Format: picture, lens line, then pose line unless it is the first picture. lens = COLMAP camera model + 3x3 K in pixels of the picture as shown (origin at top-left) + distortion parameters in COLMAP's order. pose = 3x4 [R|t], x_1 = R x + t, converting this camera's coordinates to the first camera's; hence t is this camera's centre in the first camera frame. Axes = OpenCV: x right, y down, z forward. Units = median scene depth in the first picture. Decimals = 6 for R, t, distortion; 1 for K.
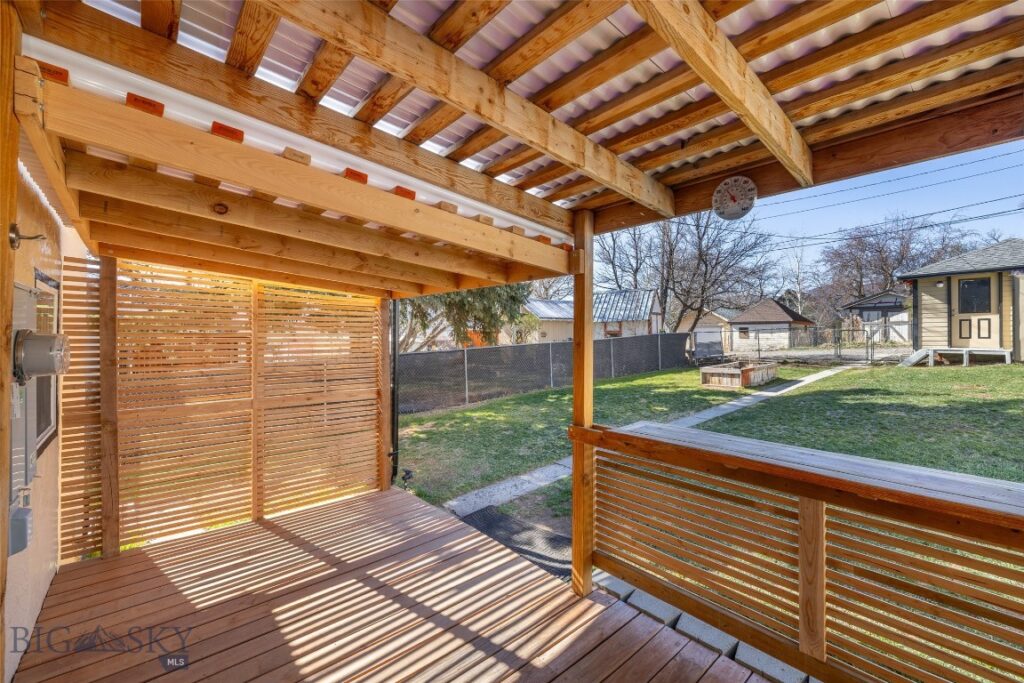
lens RADIAL K [[440.1, 0, 516.5], [0, 440.1, 338.2], [0, 0, 1]] dist [-0.000003, 0.002126]
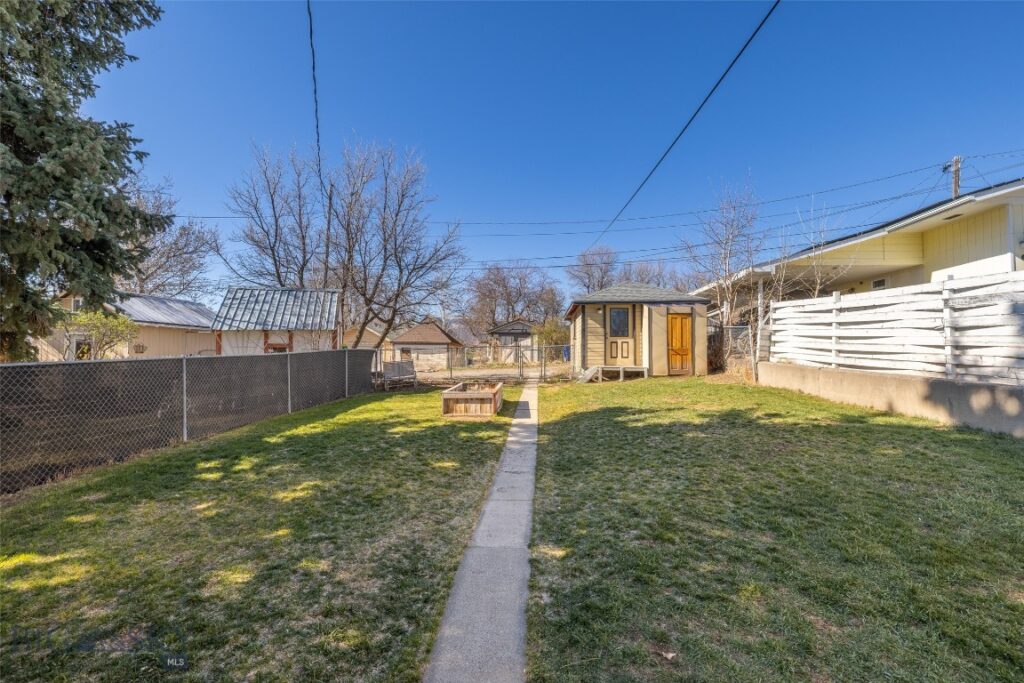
lens RADIAL K [[440.1, 0, 506.0], [0, 440.1, 348.6], [0, 0, 1]] dist [-0.000003, 0.002126]
pose [[0.702792, 0.027497, 0.710863, -0.031144], [-0.007208, 0.999477, -0.031535, 0.014280], [-0.711358, 0.017039, 0.702623, 0.353630]]
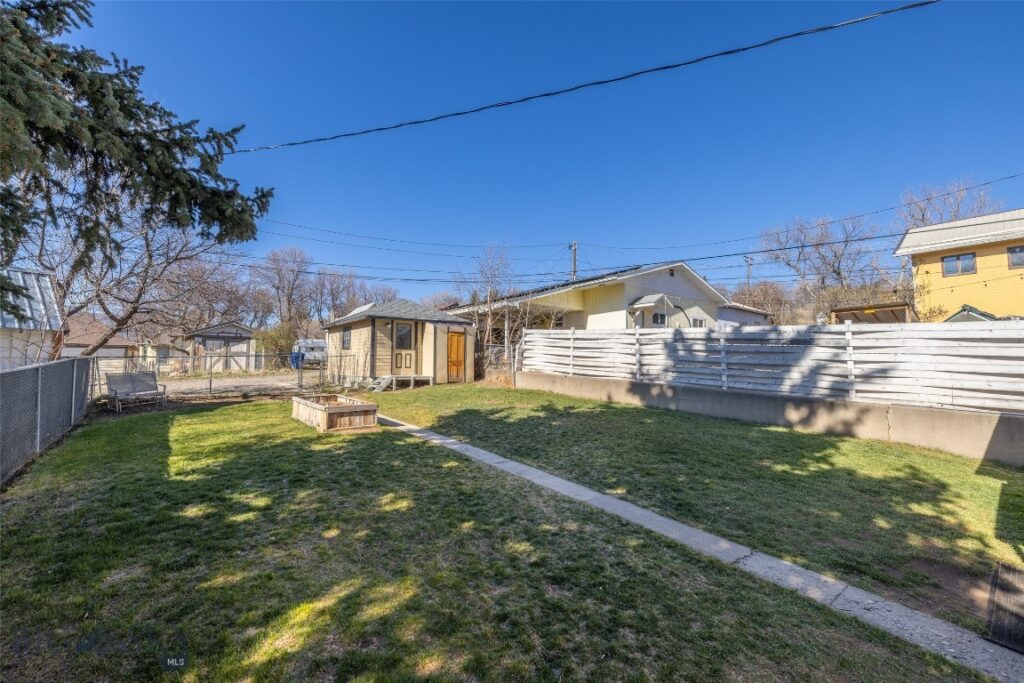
lens RADIAL K [[440.1, 0, 494.9], [0, 440.1, 345.0], [0, 0, 1]] dist [-0.000003, 0.002126]
pose [[0.045177, 0.055670, 0.997427, -0.271938], [-0.002540, 0.998449, -0.055612, 0.003870], [-0.998976, -0.000021, 0.045249, 0.620351]]
